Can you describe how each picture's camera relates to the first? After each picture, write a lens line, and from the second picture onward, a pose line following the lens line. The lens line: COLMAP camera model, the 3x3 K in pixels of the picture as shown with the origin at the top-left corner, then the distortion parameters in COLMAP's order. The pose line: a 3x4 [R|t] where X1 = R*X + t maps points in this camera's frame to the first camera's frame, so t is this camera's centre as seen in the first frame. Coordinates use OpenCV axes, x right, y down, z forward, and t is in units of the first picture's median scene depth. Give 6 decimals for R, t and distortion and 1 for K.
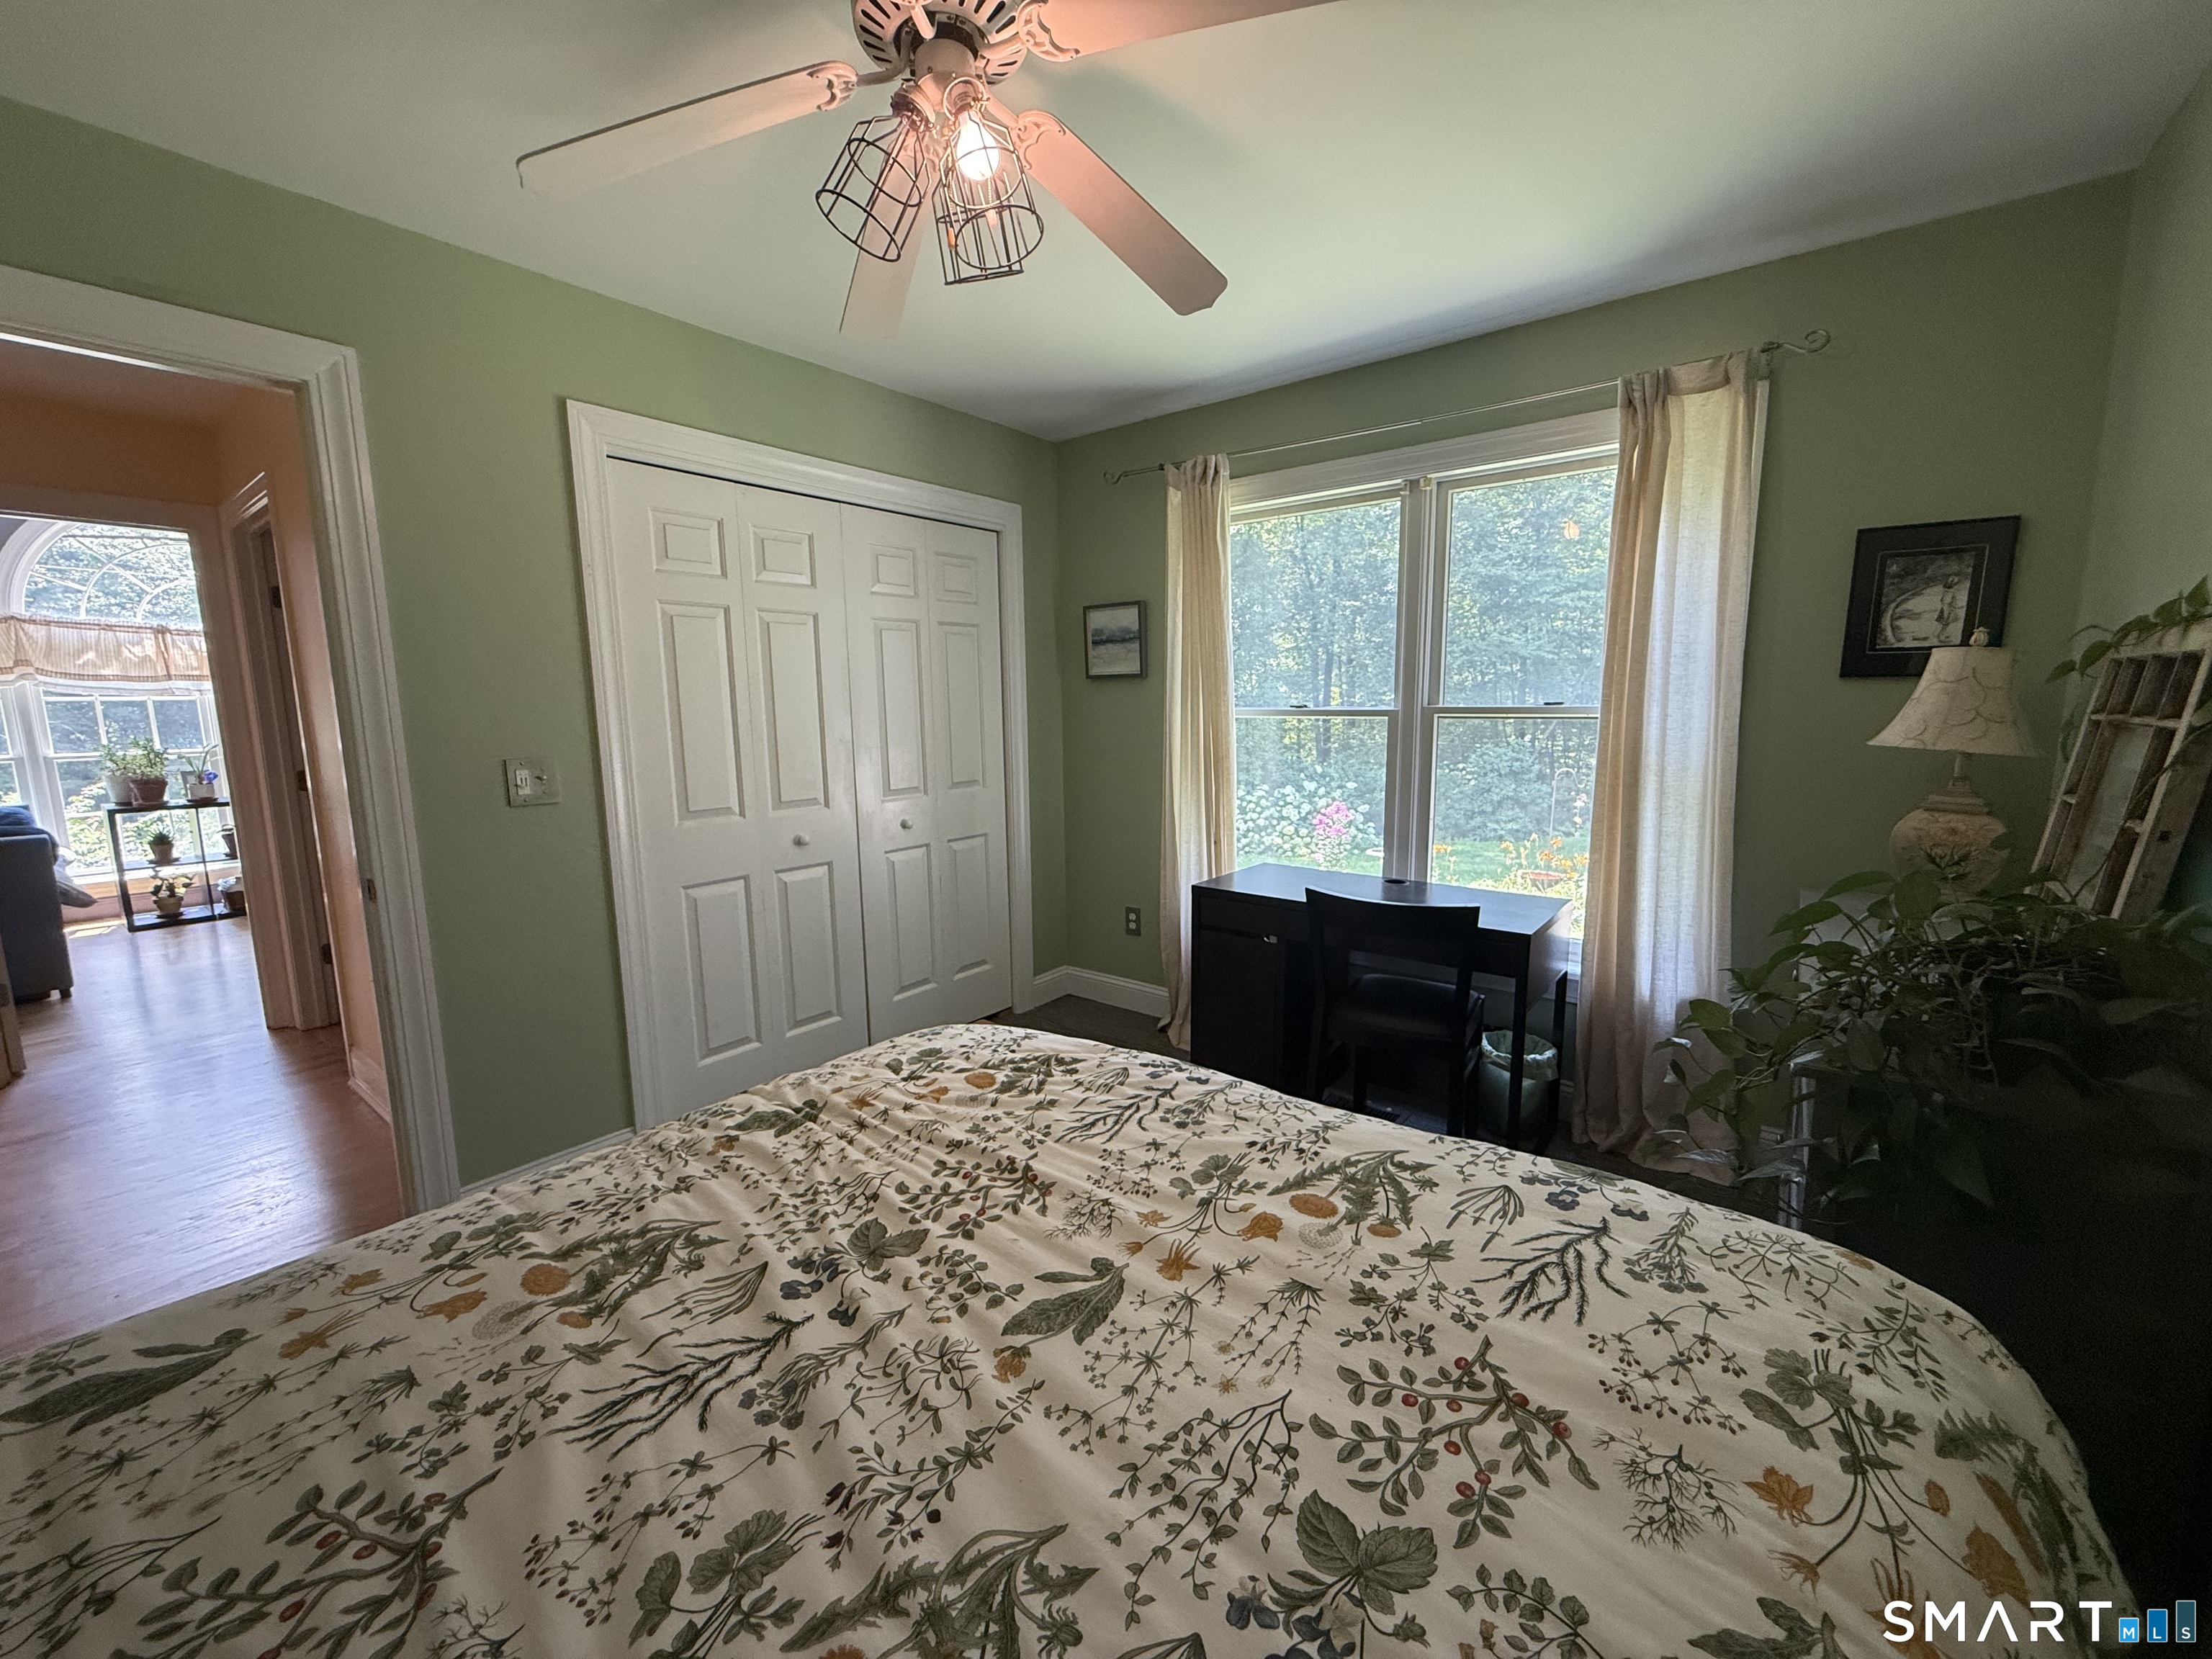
lens RADIAL K [[881.2, 0, 1100.0], [0, 881.2, 838.7], [0, 0, 1]] dist [0.001661, -0.000430]
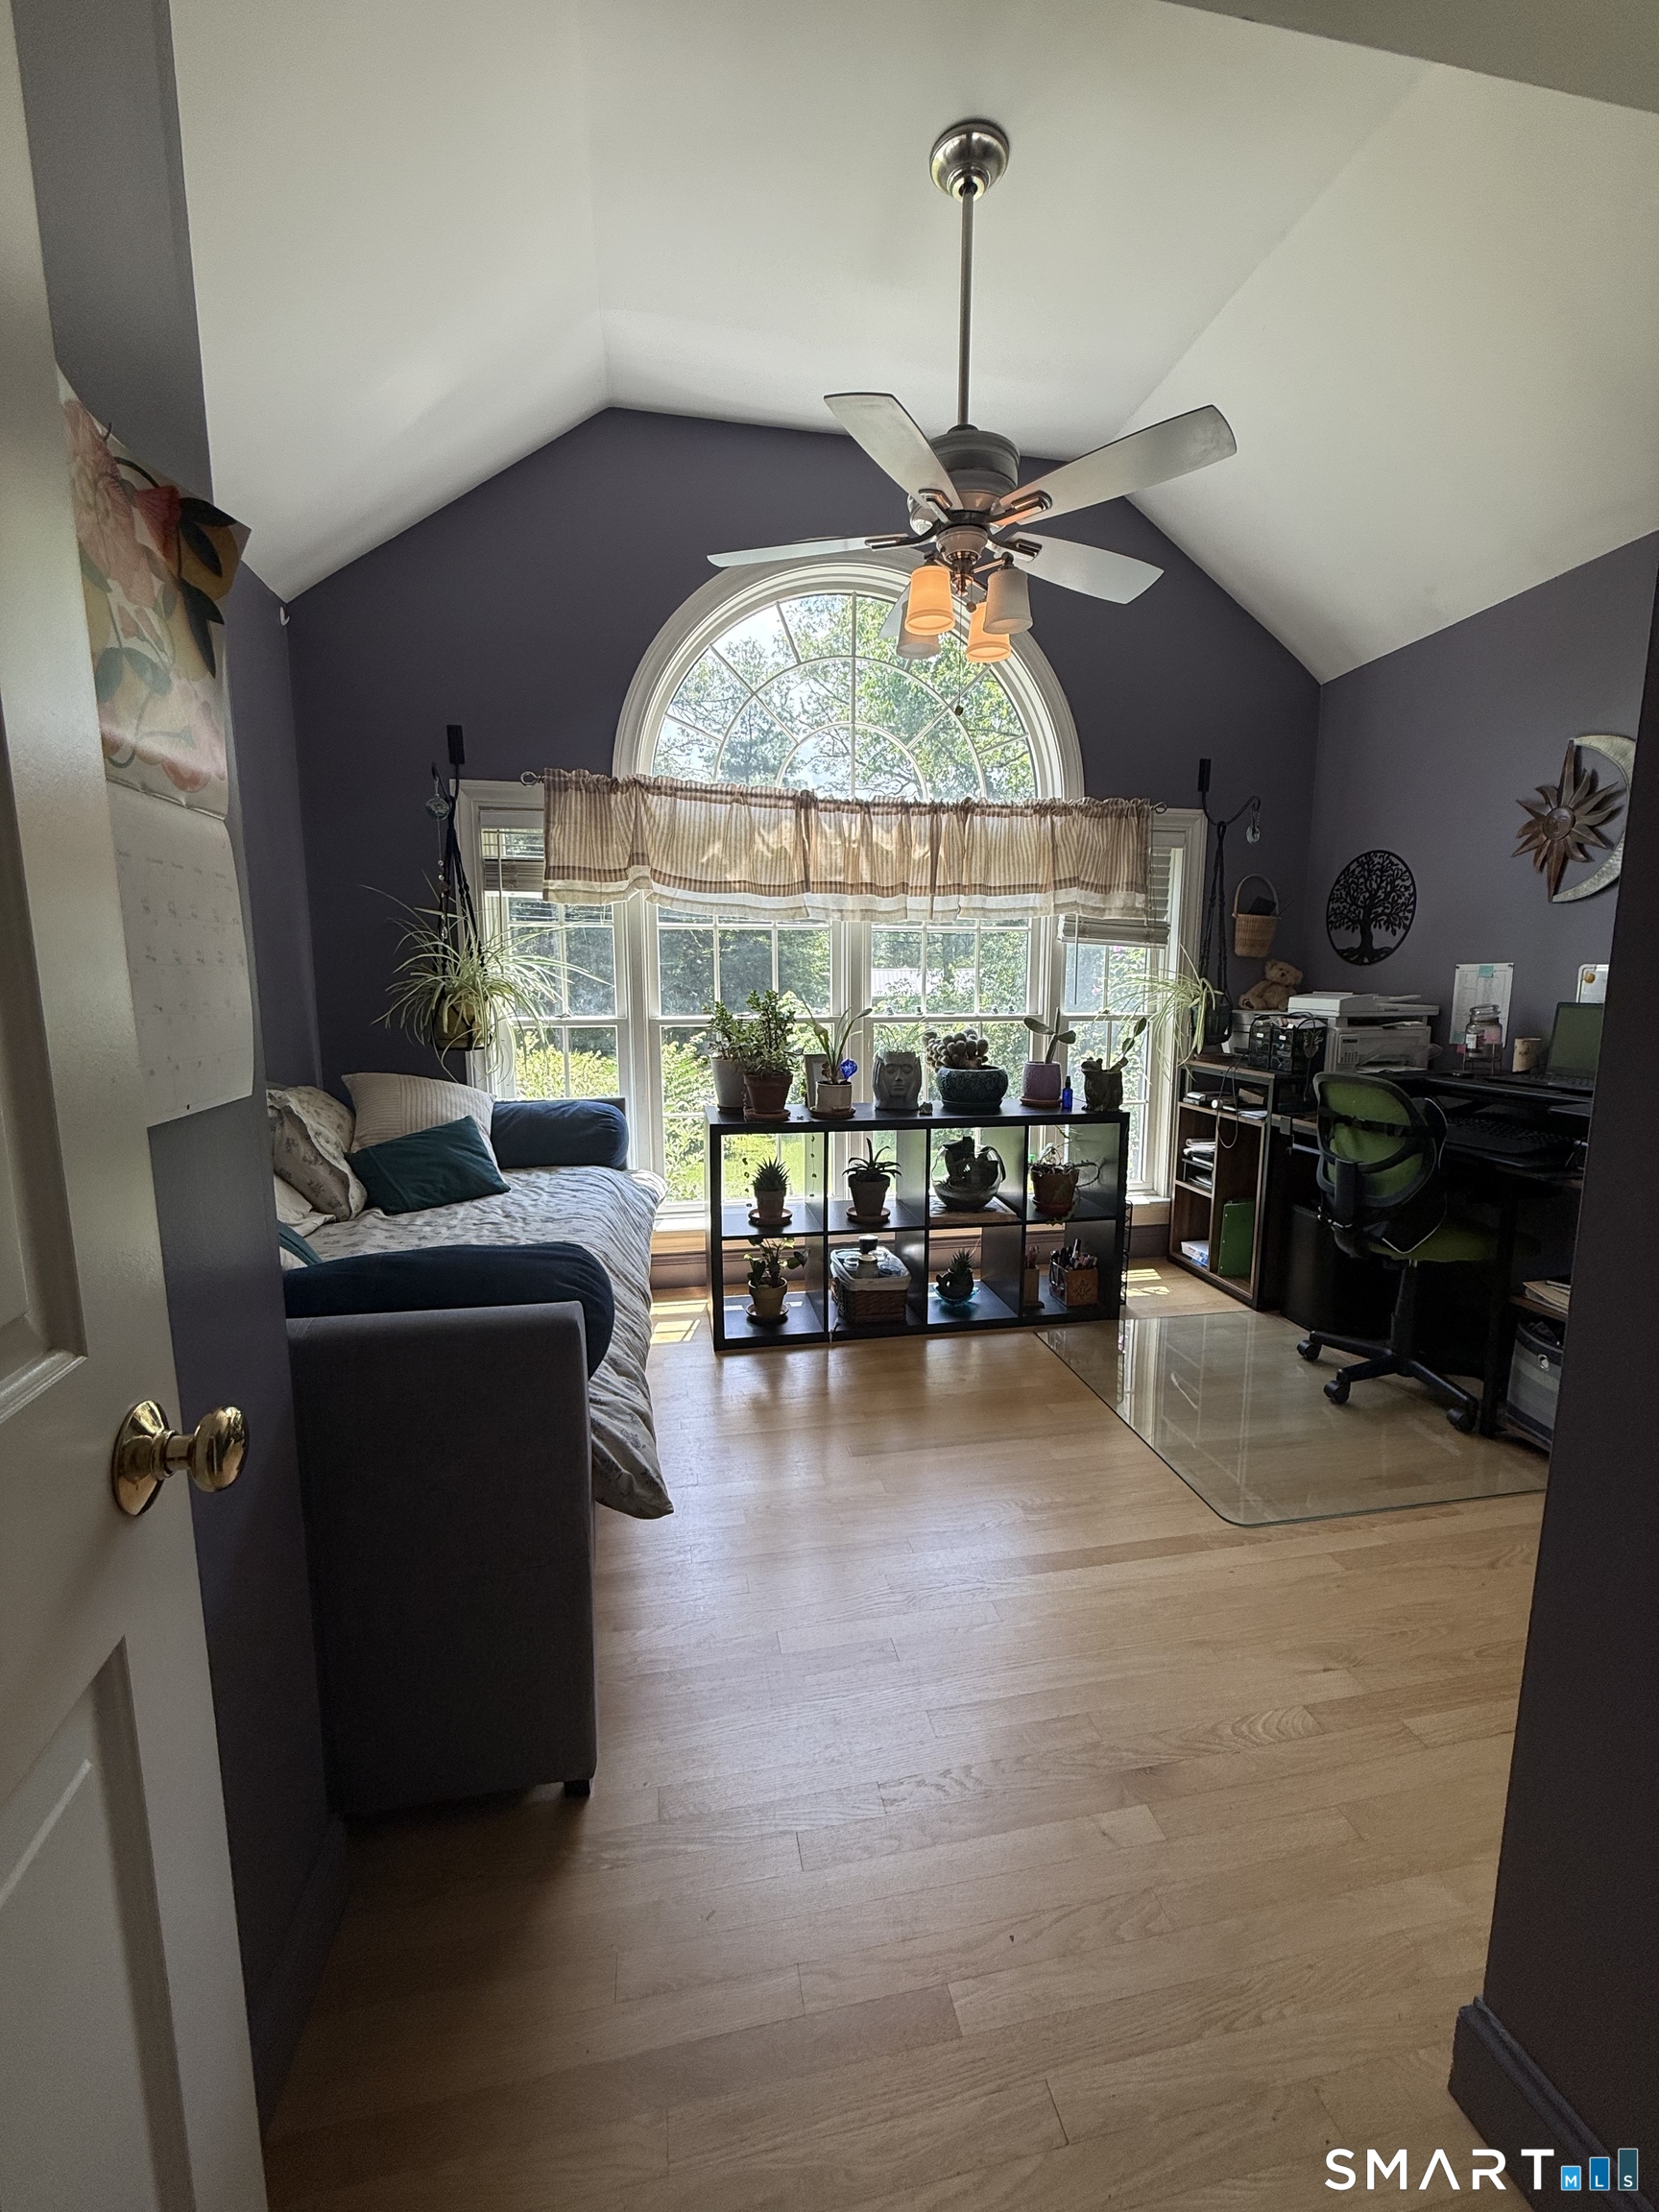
lens RADIAL K [[881.2, 0, 823.3], [0, 881.2, 1101.9], [0, 0, 1]] dist [0.001661, -0.000430]
pose [[0.754140, 0.120391, -0.645584, -0.693060], [-0.107420, 0.992426, 0.059588, -0.083137], [0.647868, 0.024411, 0.761361, 0.604496]]
